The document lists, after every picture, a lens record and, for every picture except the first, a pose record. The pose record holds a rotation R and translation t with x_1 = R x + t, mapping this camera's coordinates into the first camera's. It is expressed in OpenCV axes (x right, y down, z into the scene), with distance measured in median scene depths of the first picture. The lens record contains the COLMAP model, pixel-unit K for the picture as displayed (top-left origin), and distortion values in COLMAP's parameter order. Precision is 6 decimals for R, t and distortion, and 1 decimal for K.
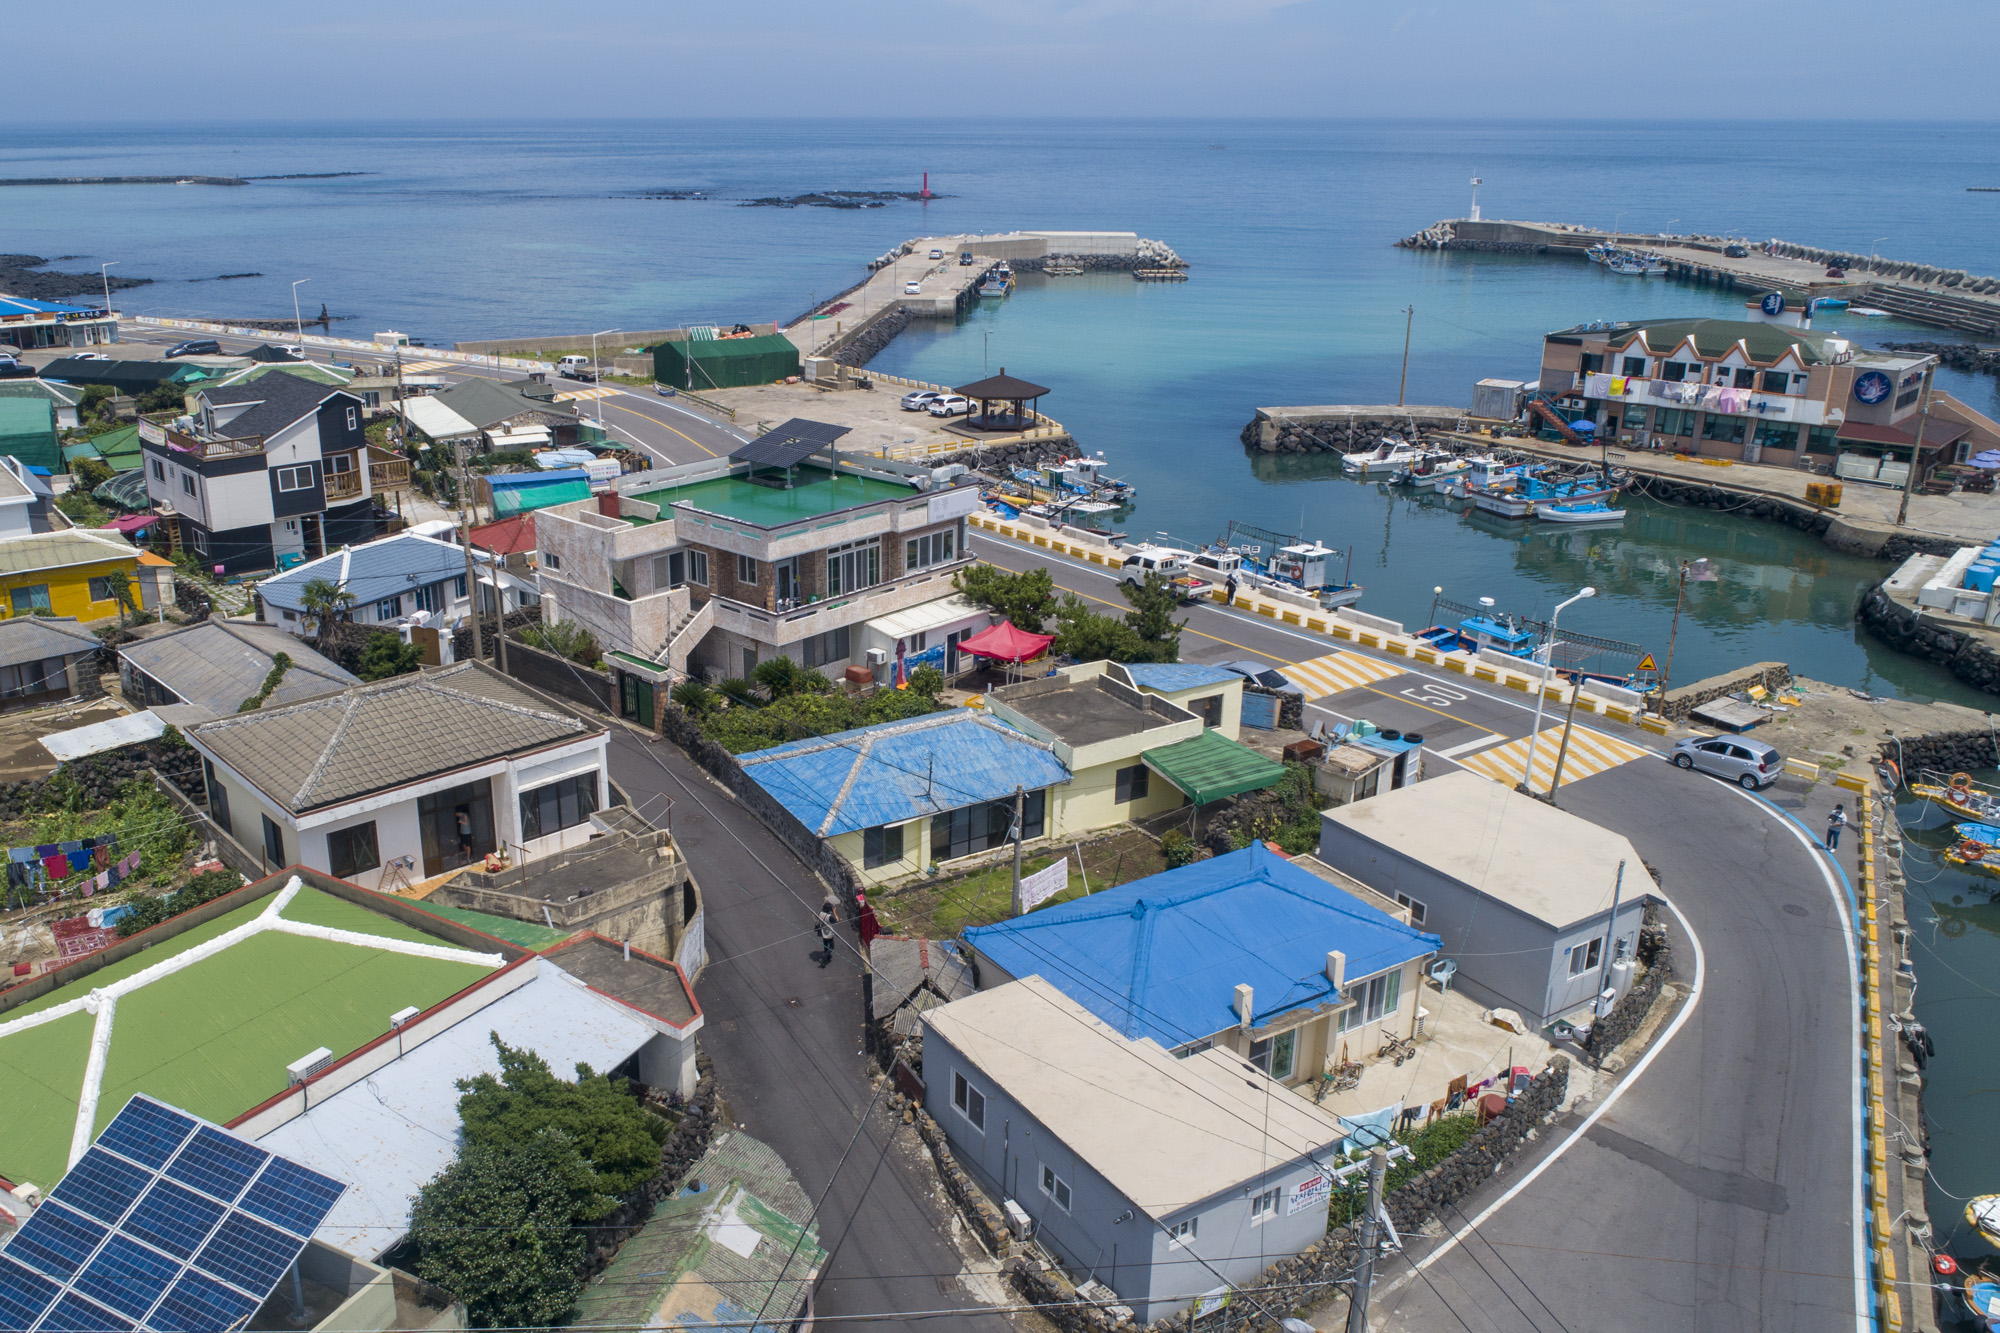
lens RADIAL K [[1356.7, 0, 938.9], [0, 1356.7, 666.3], [0, 0, 1]] dist [-0.011156, 0.002535]
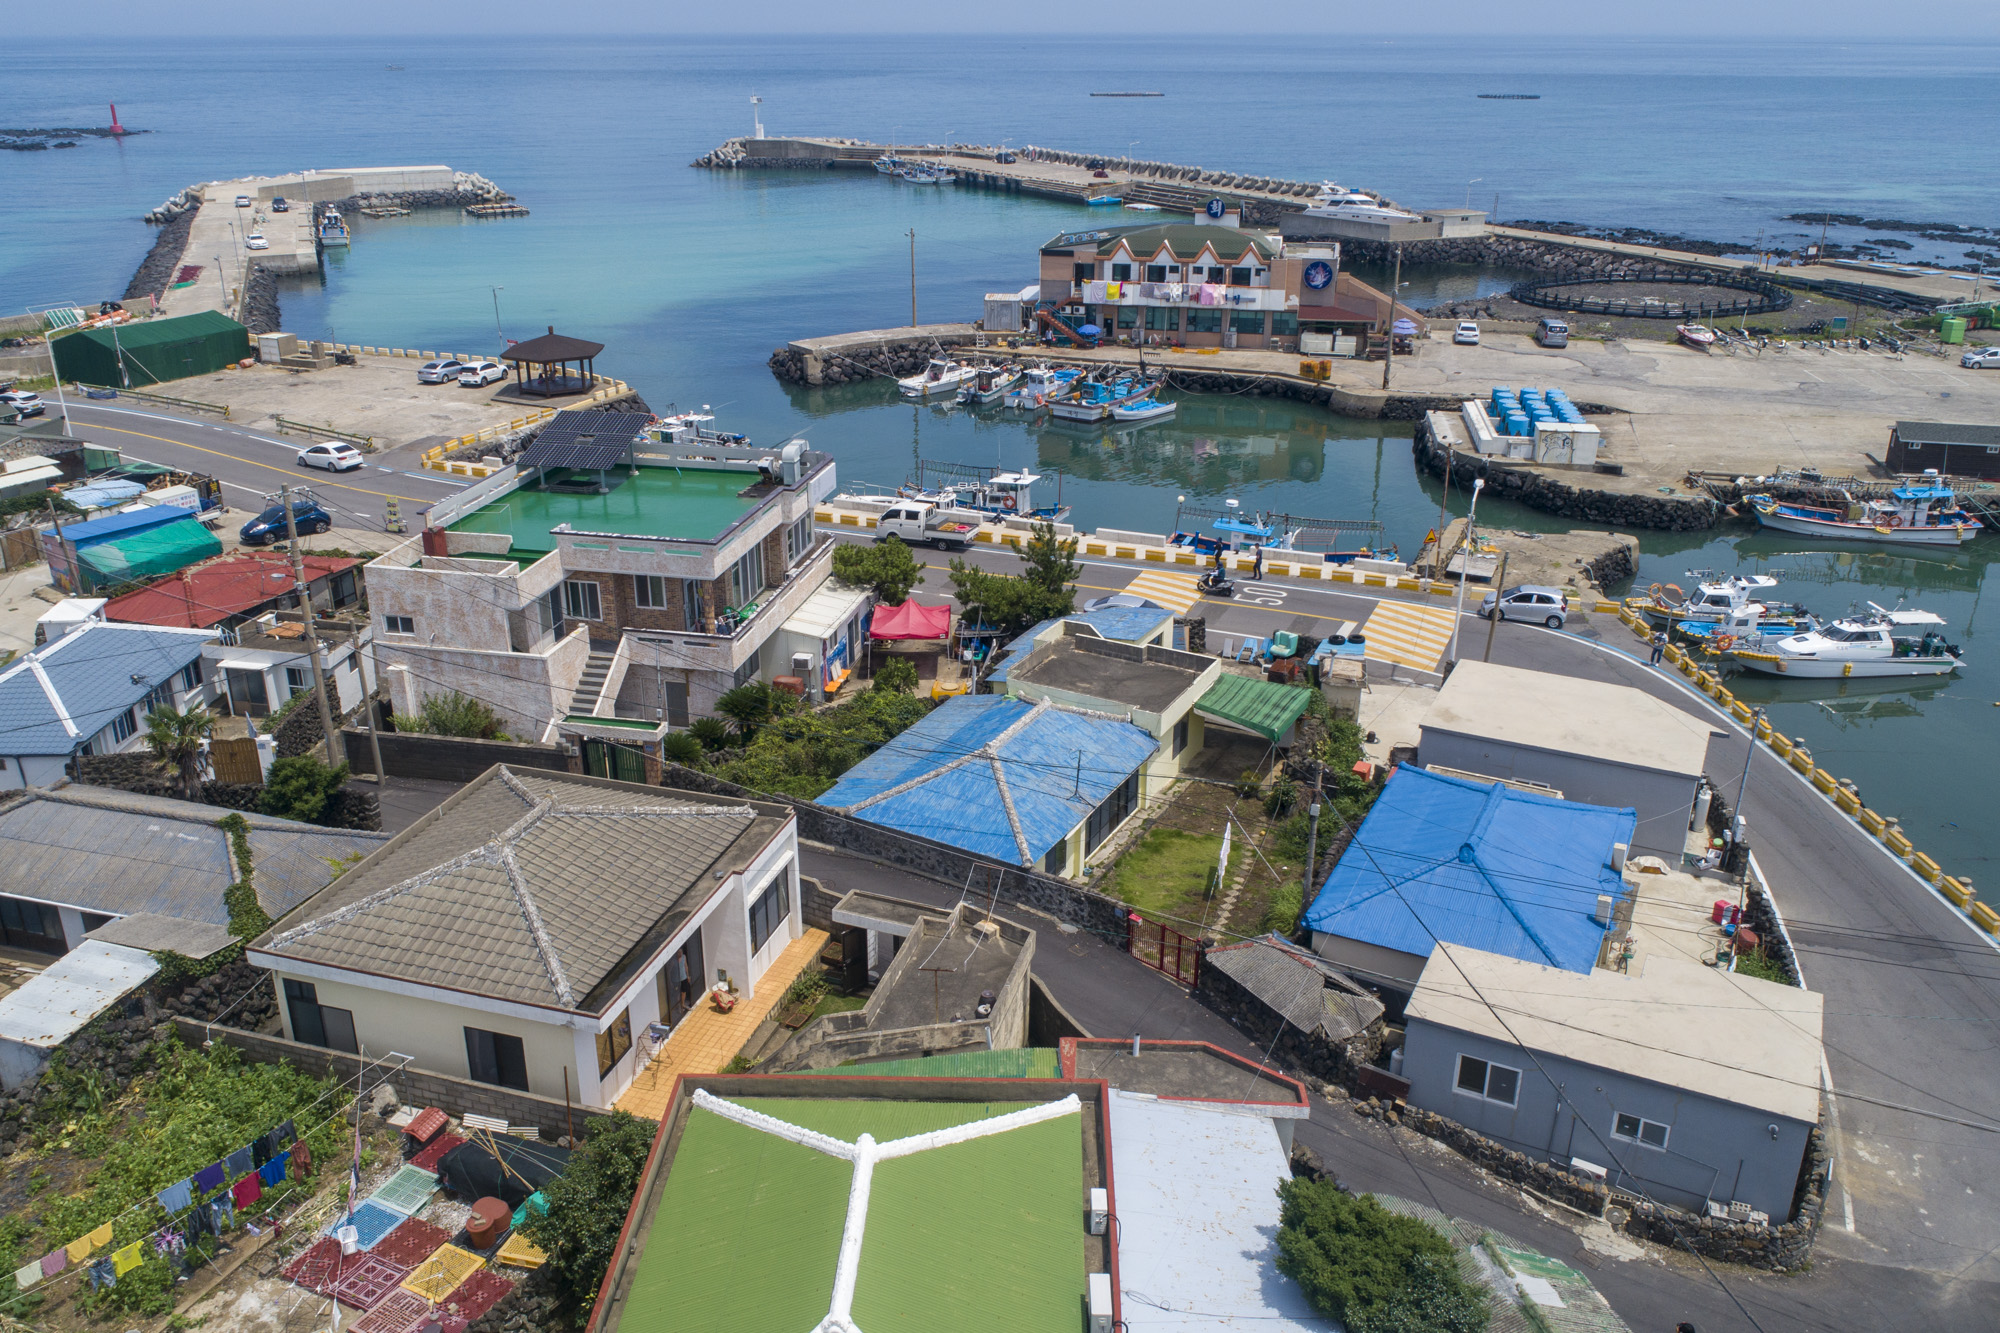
lens RADIAL K [[1356.7, 0, 938.9], [0, 1356.7, 666.3], [0, 0, 1]] dist [-0.011156, 0.002535]
pose [[0.887195, -0.196507, 0.417456, -0.150127], [0.175723, 0.980491, 0.088086, -0.029706], [-0.426621, -0.004793, 0.904418, 0.059175]]
